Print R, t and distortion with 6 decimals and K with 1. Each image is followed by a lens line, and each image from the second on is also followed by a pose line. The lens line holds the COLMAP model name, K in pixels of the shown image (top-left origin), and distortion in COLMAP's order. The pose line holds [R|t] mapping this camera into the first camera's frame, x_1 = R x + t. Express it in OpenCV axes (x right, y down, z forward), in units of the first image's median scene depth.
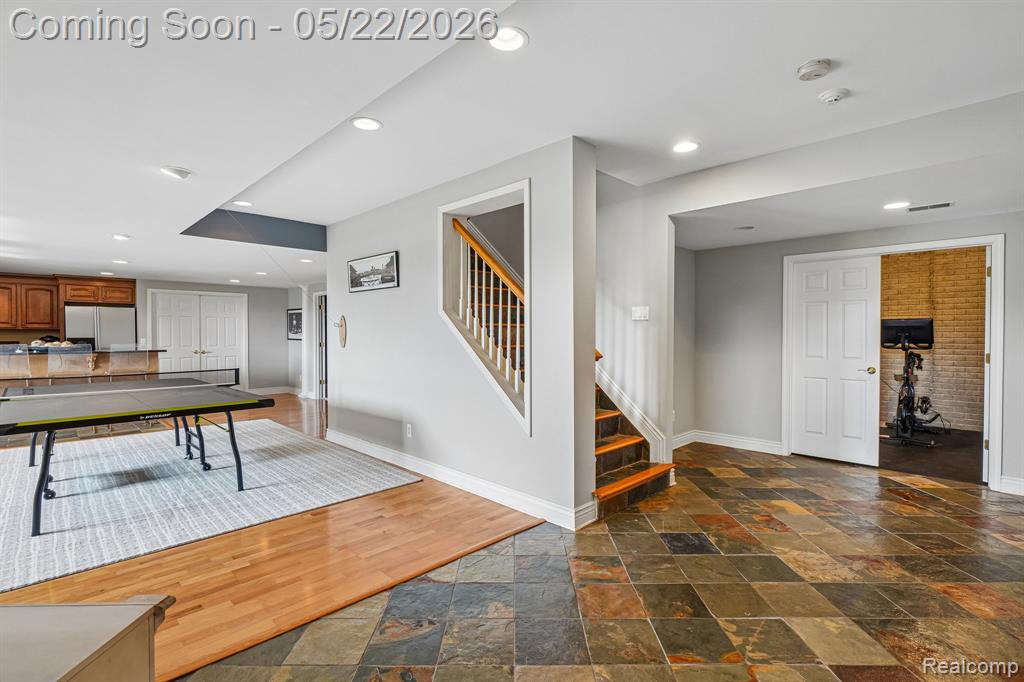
lens RADIAL K [[473.3, 0, 512.8], [0, 473.3, 338.7], [0, 0, 1]] dist [-0.007495, 0.001153]
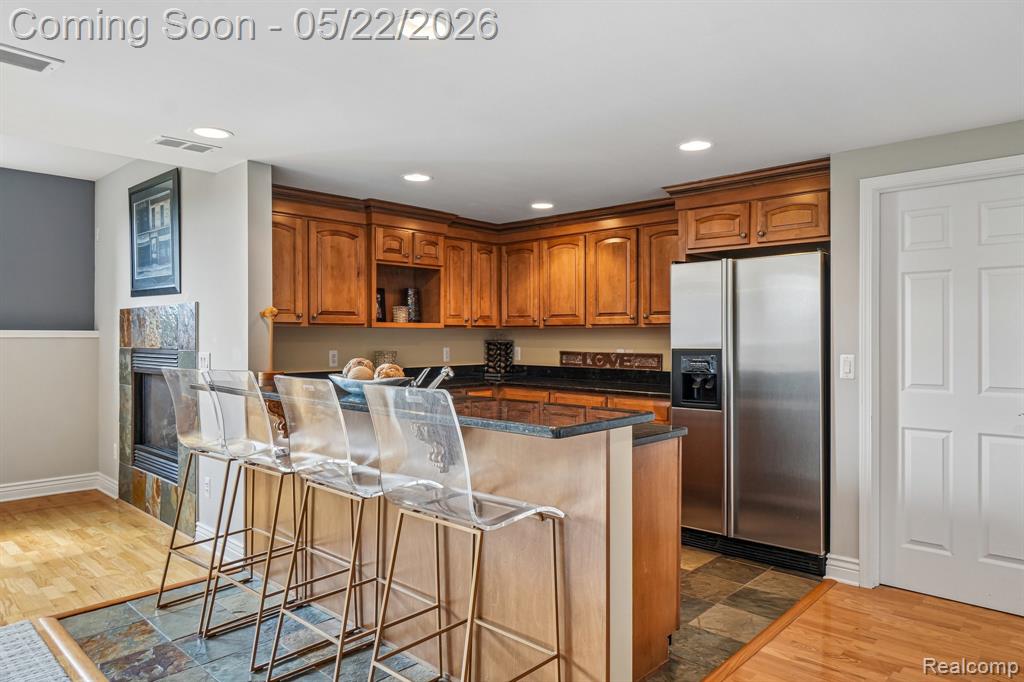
lens RADIAL K [[654.1, 0, 514.4], [0, 654.1, 336.2], [0, 0, 1]] dist [-0.002234, 0.000005]
pose [[0.030759, 0.000338, -0.999527, -0.416240], [-0.009255, 0.999957, 0.000053, -0.010789], [0.999484, 0.009249, 0.030761, 0.842241]]
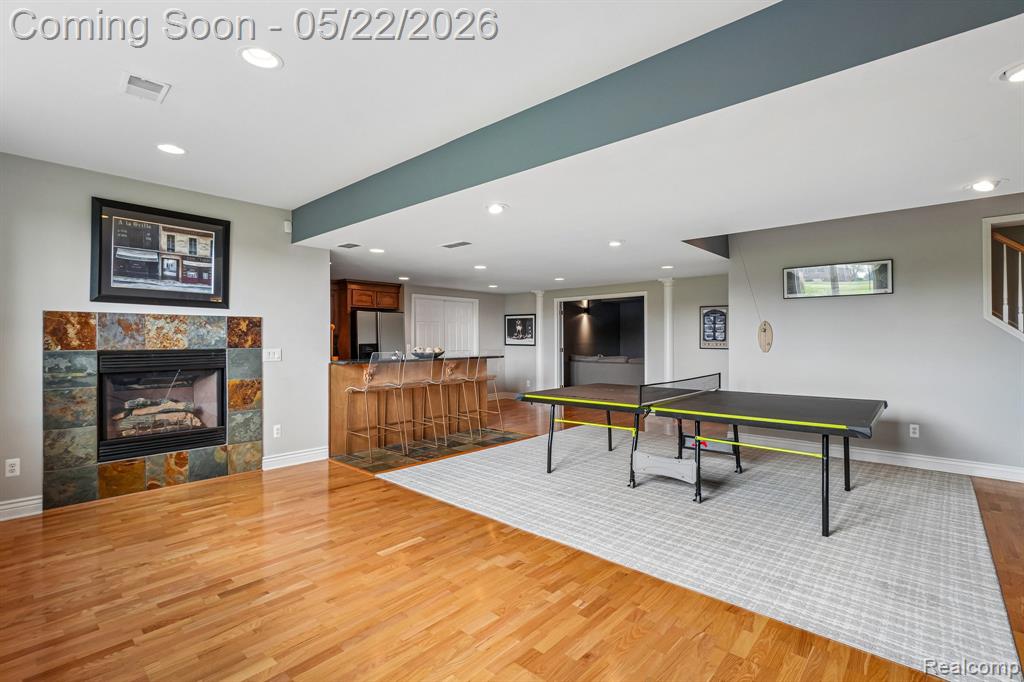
lens RADIAL K [[473.3, 0, 514.6], [0, 473.3, 336.1], [0, 0, 1]] dist [-0.007495, 0.001153]
pose [[0.998825, -0.003394, 0.048342, -0.659418], [0.004176, 0.999862, -0.016080, -0.001072], [-0.048281, 0.016263, 0.998701, -0.000486]]
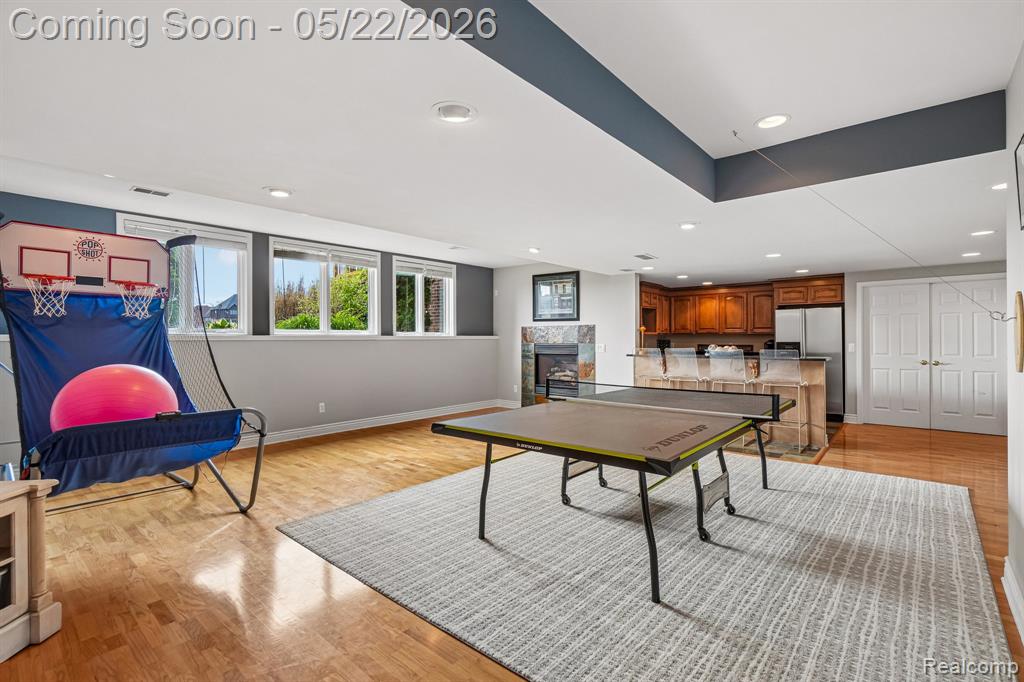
lens RADIAL K [[473.3, 0, 518.5], [0, 473.3, 339.3], [0, 0, 1]] dist [-0.007495, 0.001153]
pose [[0.073365, -0.000390, -0.997305, 0.003231], [-0.006107, 0.999981, -0.000840, -0.003909], [0.997286, 0.006152, 0.073361, 0.379385]]
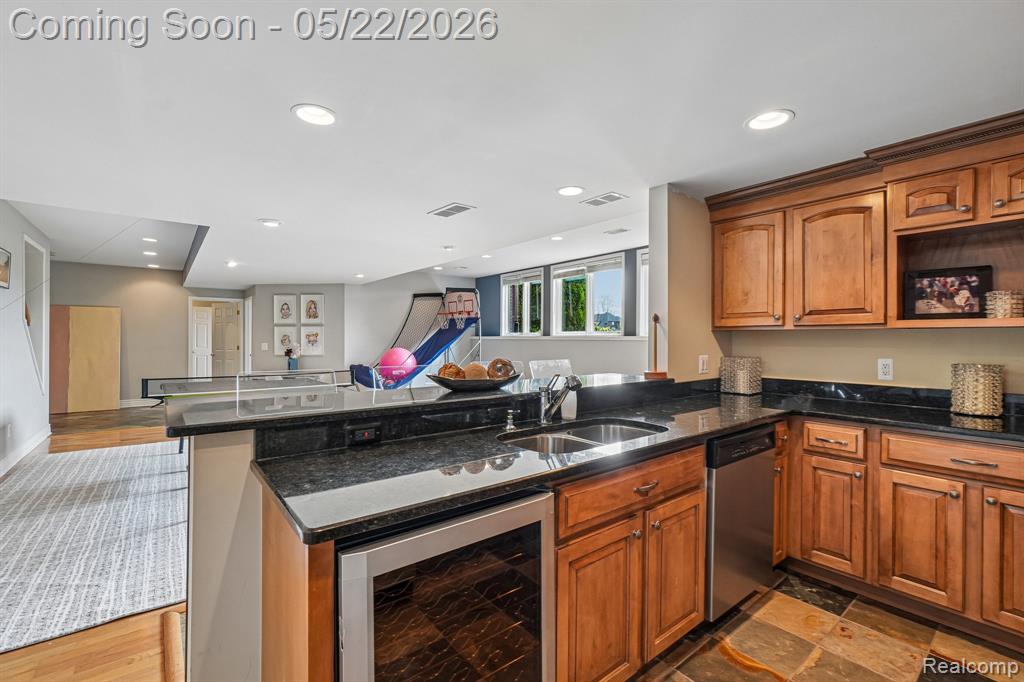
lens RADIAL K [[441.1, 0, 517.5], [0, 441.1, 341.7], [0, 0, 1]] dist [-0.001008, -0.000238]
pose [[-0.993556, -0.005550, 0.113206, -0.816527], [-0.003572, 0.999838, 0.017662, -0.012900], [-0.113286, 0.017143, -0.993415, 1.043134]]
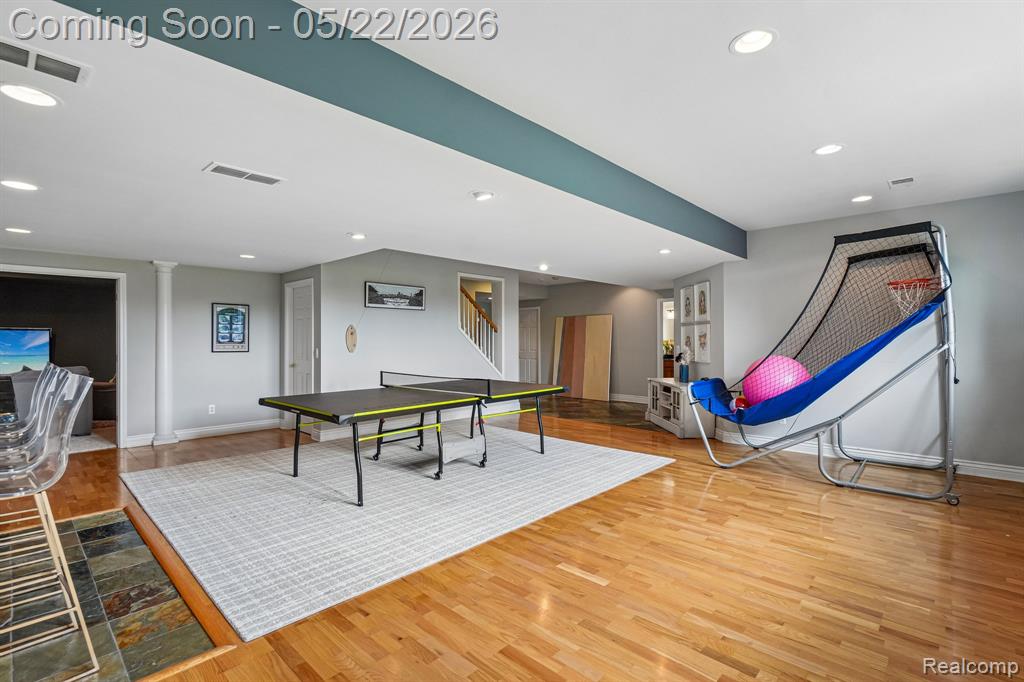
lens RADIAL K [[473.3, 0, 512.9], [0, 473.3, 339.1], [0, 0, 1]] dist [-0.007495, 0.001153]
pose [[-0.026050, -0.001750, 0.999659, -1.061157], [0.010979, 0.999938, 0.002037, -0.008223], [-0.999600, 0.011028, -0.026029, 0.434267]]
